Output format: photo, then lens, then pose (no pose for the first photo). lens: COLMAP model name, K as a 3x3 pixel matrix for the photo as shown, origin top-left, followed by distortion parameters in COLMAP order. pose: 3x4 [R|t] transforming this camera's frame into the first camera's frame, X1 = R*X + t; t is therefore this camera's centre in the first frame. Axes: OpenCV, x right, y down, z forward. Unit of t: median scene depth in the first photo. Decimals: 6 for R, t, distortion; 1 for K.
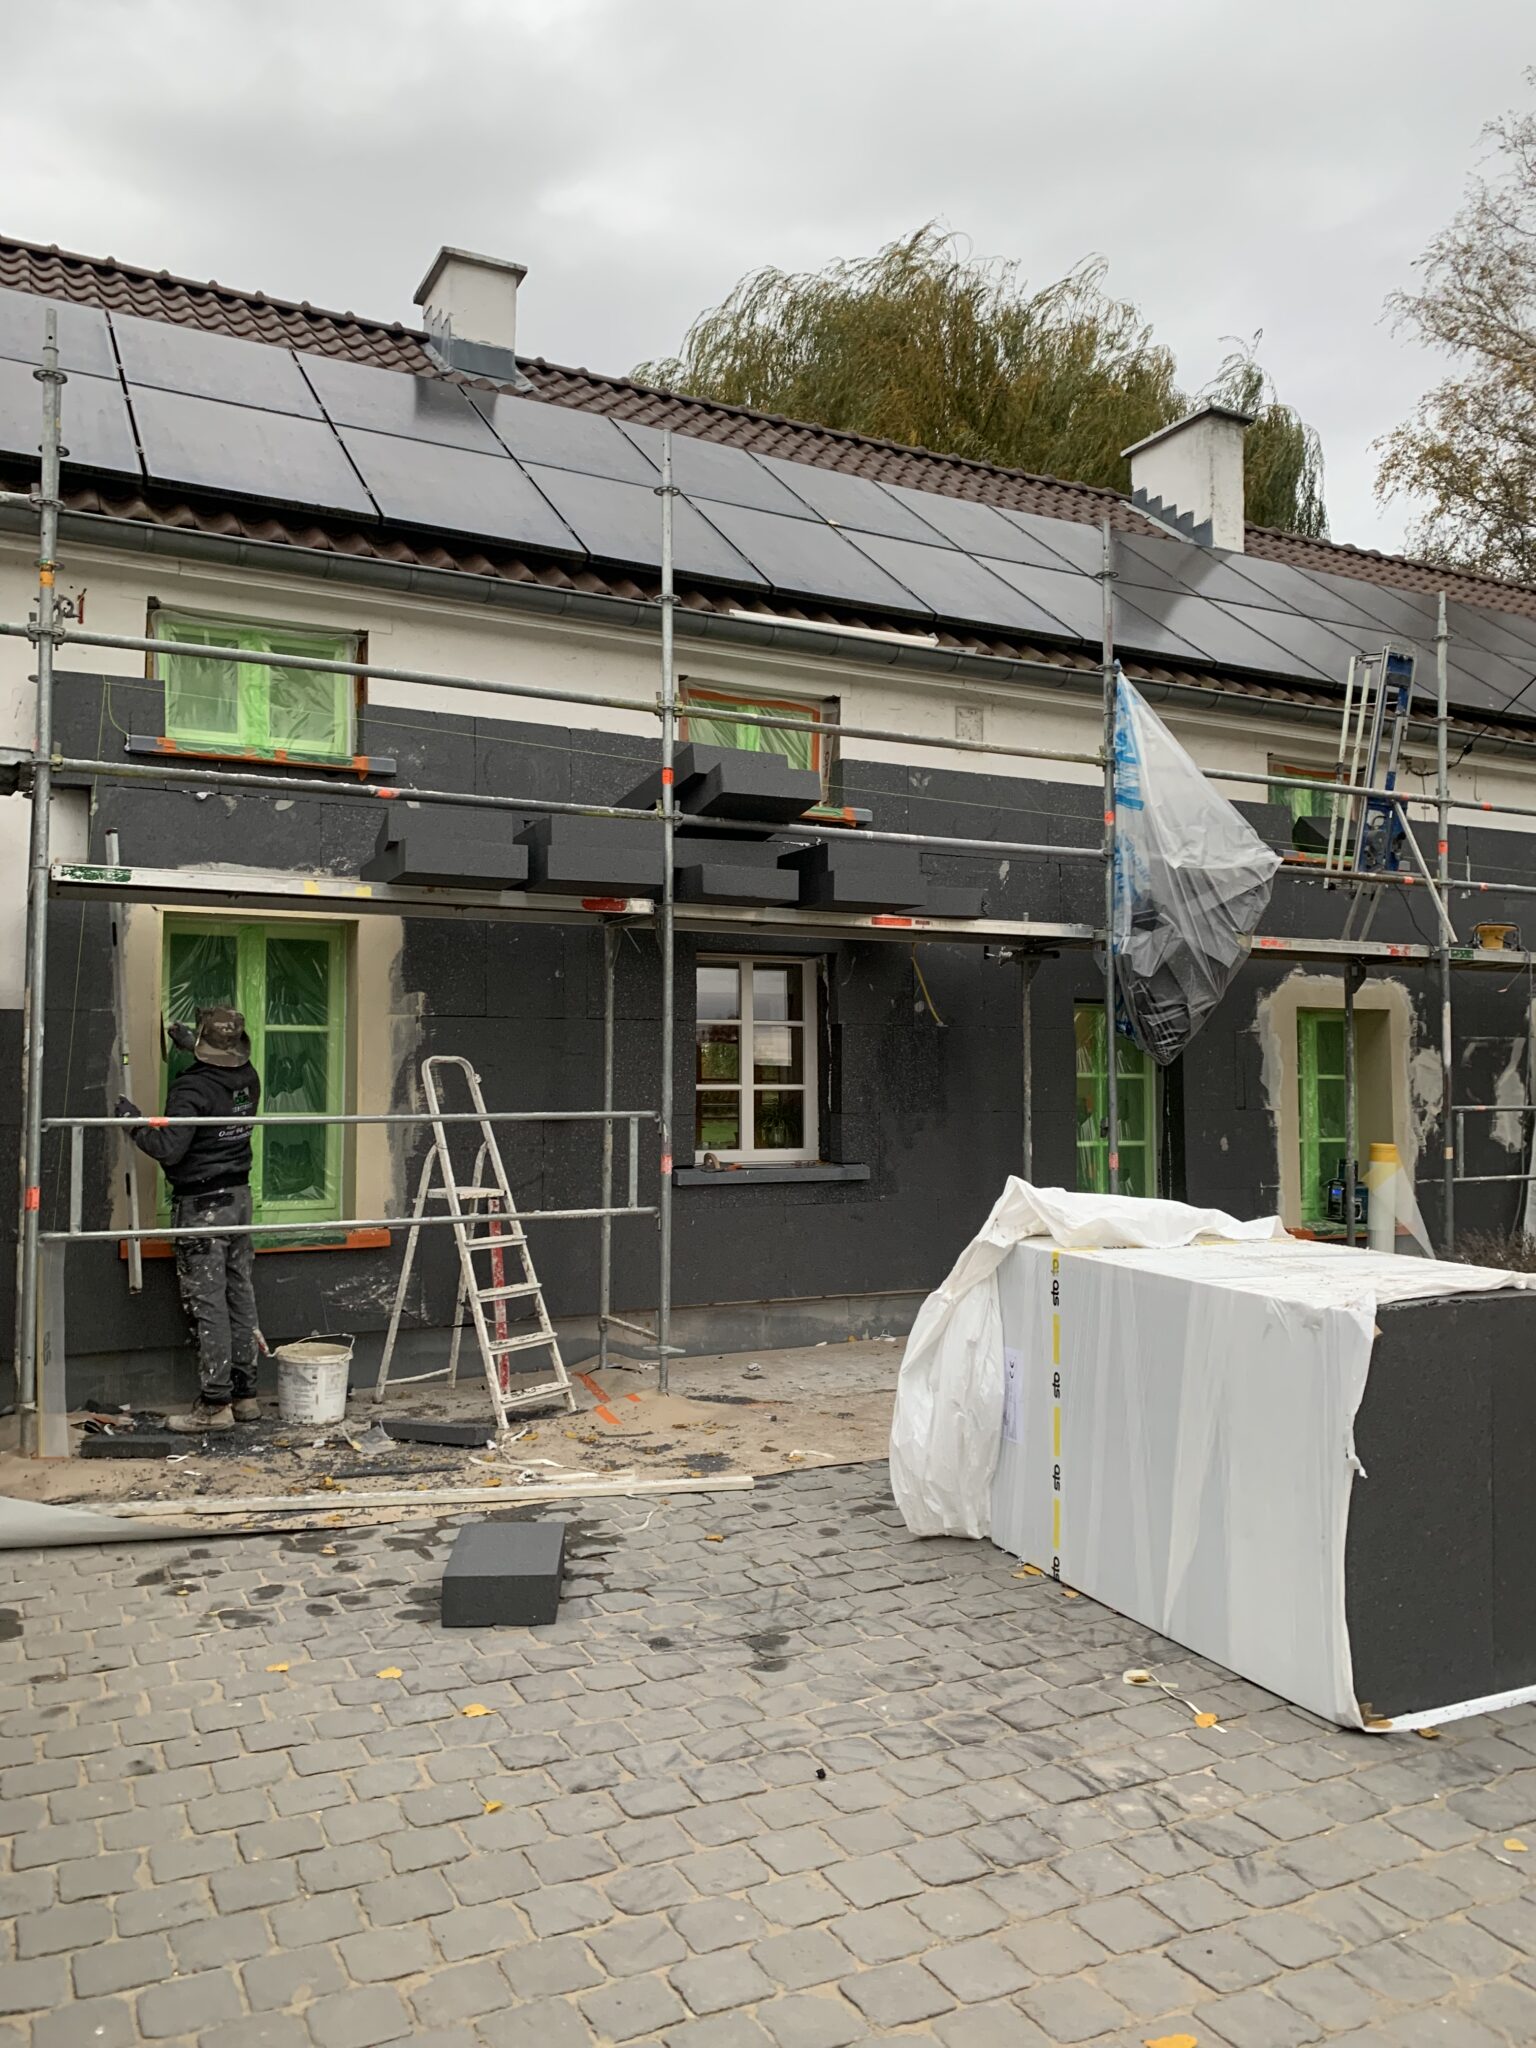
lens RADIAL K [[1568.8, 0, 770.2], [0, 1568.8, 1015.9], [0, 0, 1]] dist [0.038053, -0.043444]
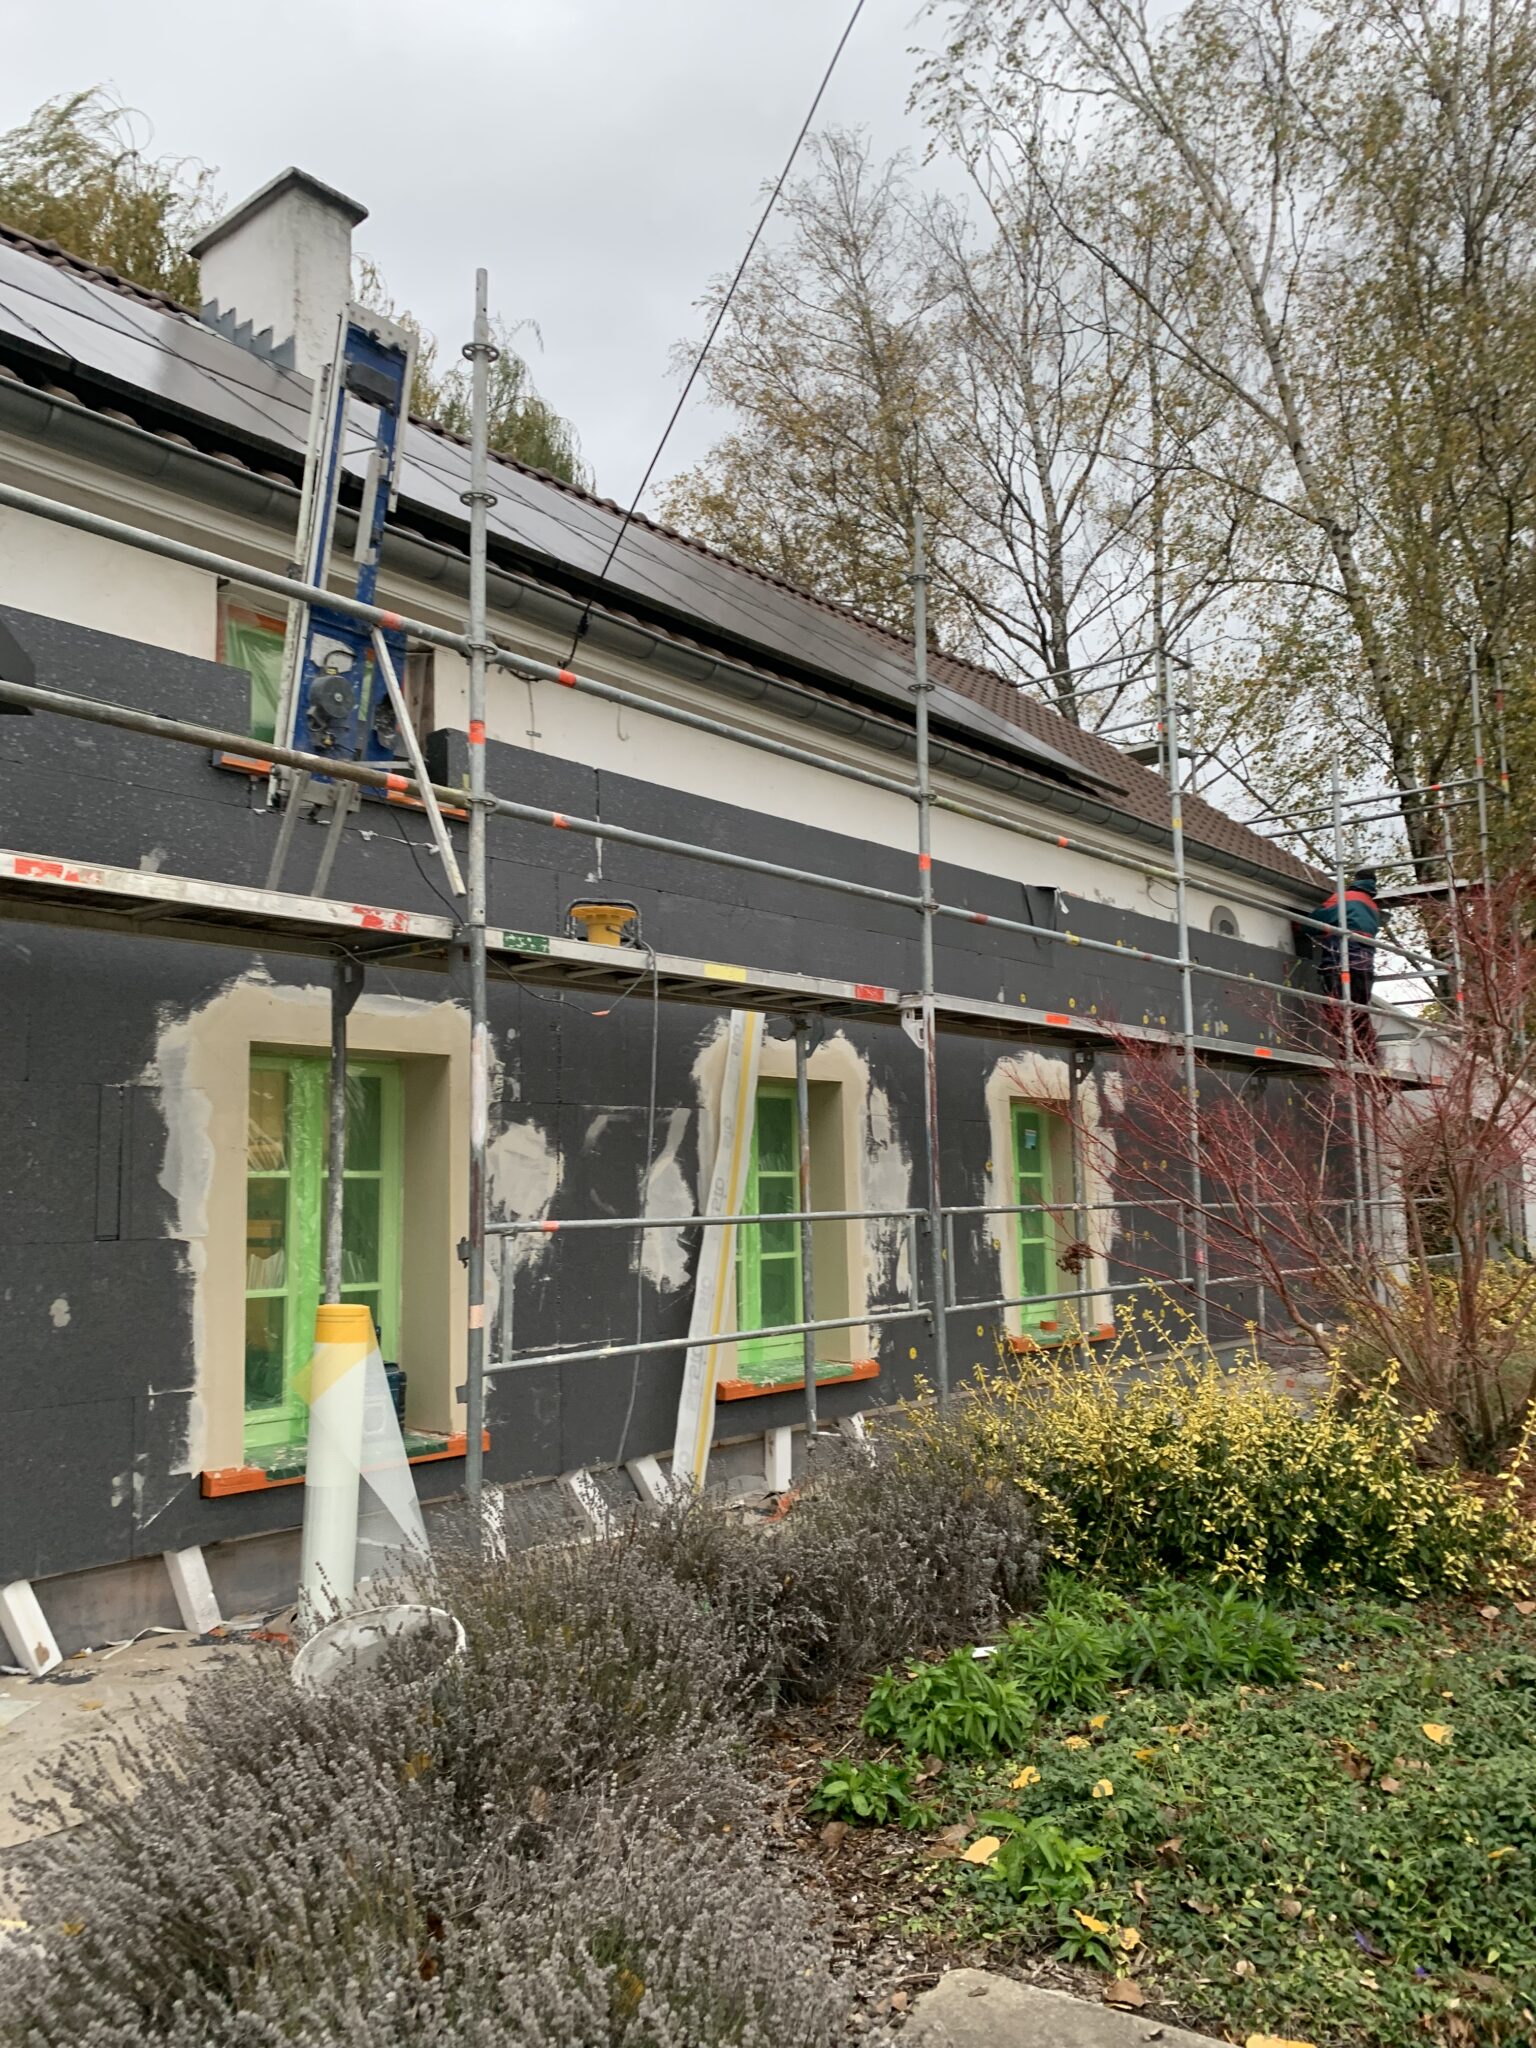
lens RADIAL K [[1568.8, 0, 770.2], [0, 1568.8, 1015.9], [0, 0, 1]] dist [0.038053, -0.043444]
pose [[0.923516, 0.024671, 0.382765, 0.283719], [0.002522, 0.997517, -0.070381, 0.022711], [-0.383551, 0.065963, 0.921161, 0.429279]]
